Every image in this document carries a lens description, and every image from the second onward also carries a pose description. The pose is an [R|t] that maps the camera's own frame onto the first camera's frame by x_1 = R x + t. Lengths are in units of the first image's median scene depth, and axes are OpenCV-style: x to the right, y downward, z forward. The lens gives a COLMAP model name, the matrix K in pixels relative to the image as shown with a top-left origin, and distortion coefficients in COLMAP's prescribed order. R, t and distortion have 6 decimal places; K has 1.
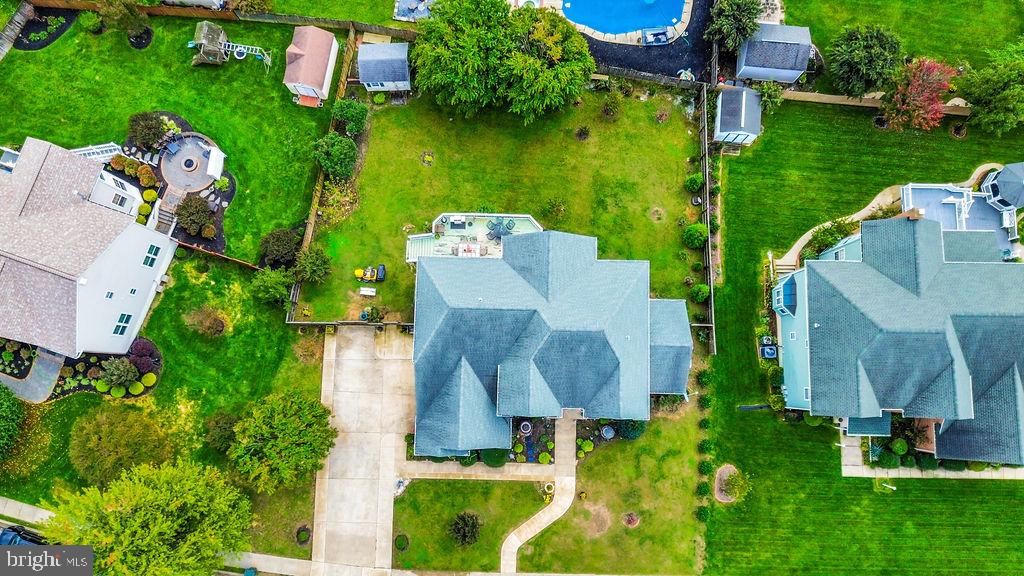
lens RADIAL K [[723.8, 0, 511.3], [0, 723.8, 285.9], [0, 0, 1]] dist [0.075587, -0.074778]
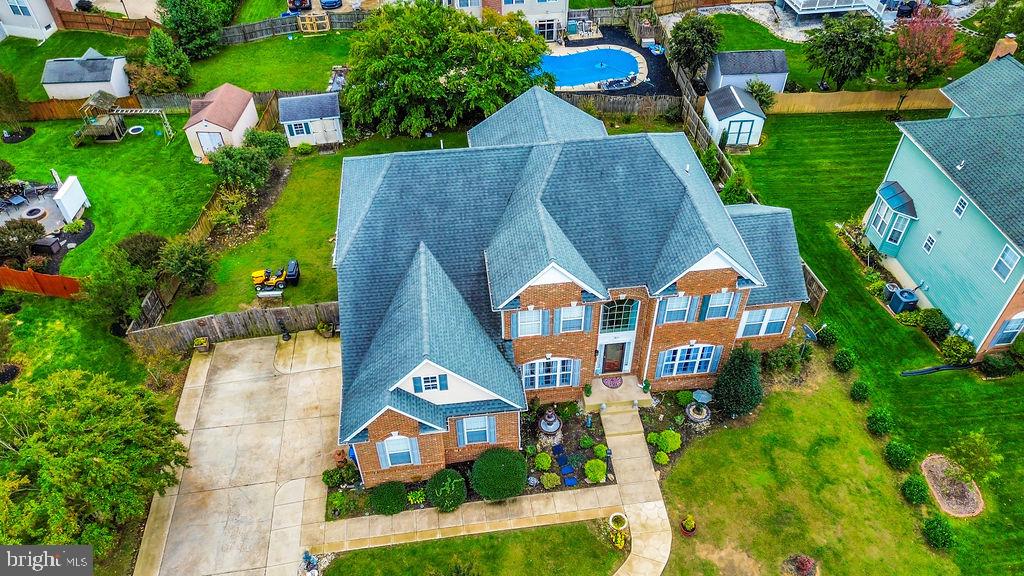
lens RADIAL K [[723.8, 0, 511.3], [0, 723.8, 285.9], [0, 0, 1]] dist [0.075587, -0.074778]
pose [[0.989929, -0.106103, 0.093715, -0.048031], [0.141456, 0.767260, -0.625541, 0.446976], [-0.005532, 0.632498, 0.774542, 0.508665]]
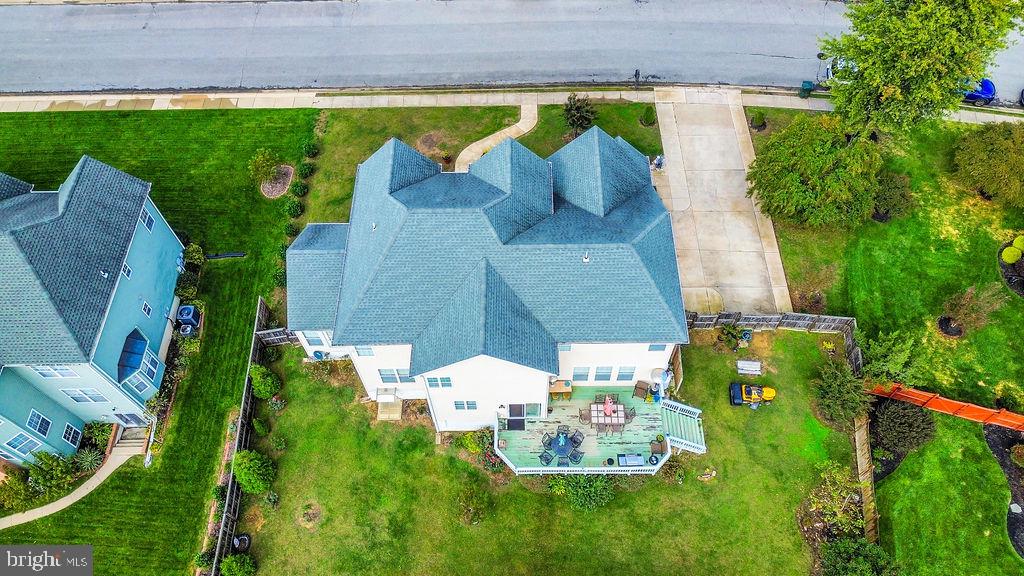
lens RADIAL K [[723.8, 0, 511.3], [0, 723.8, 285.9], [0, 0, 1]] dist [0.075587, -0.074778]
pose [[-0.999574, 0.029182, 0.001103, 0.023962], [-0.021726, -0.768368, 0.639640, -0.377699], [0.019513, 0.639343, 0.768674, 0.427952]]
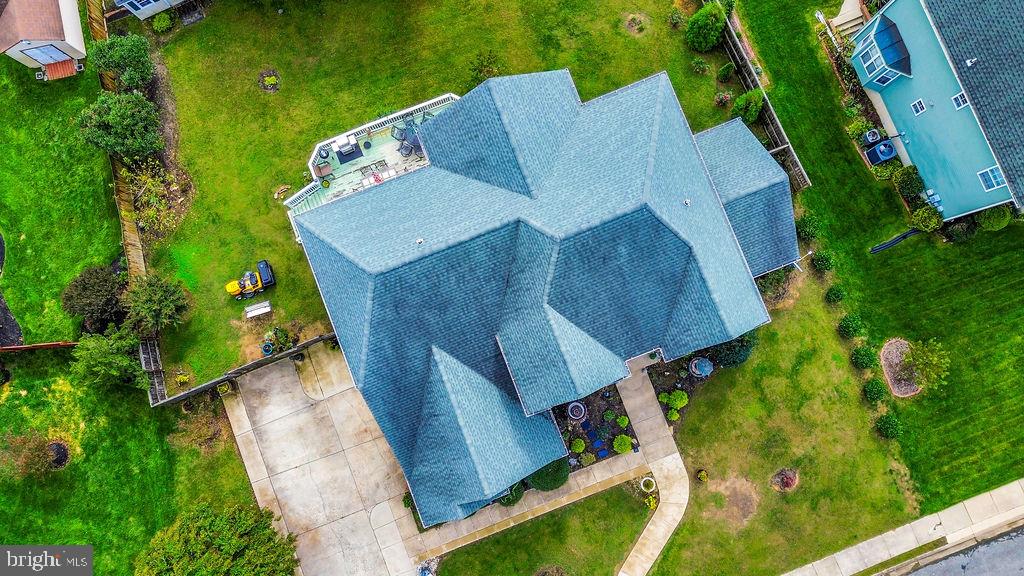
lens RADIAL K [[723.8, 0, 511.3], [0, 723.8, 285.9], [0, 0, 1]] dist [0.075587, -0.074778]
pose [[0.922003, -0.386824, 0.016631, -0.000167], [0.385828, 0.921521, 0.044003, 0.046625], [-0.032348, -0.034154, 0.998893, 0.378229]]
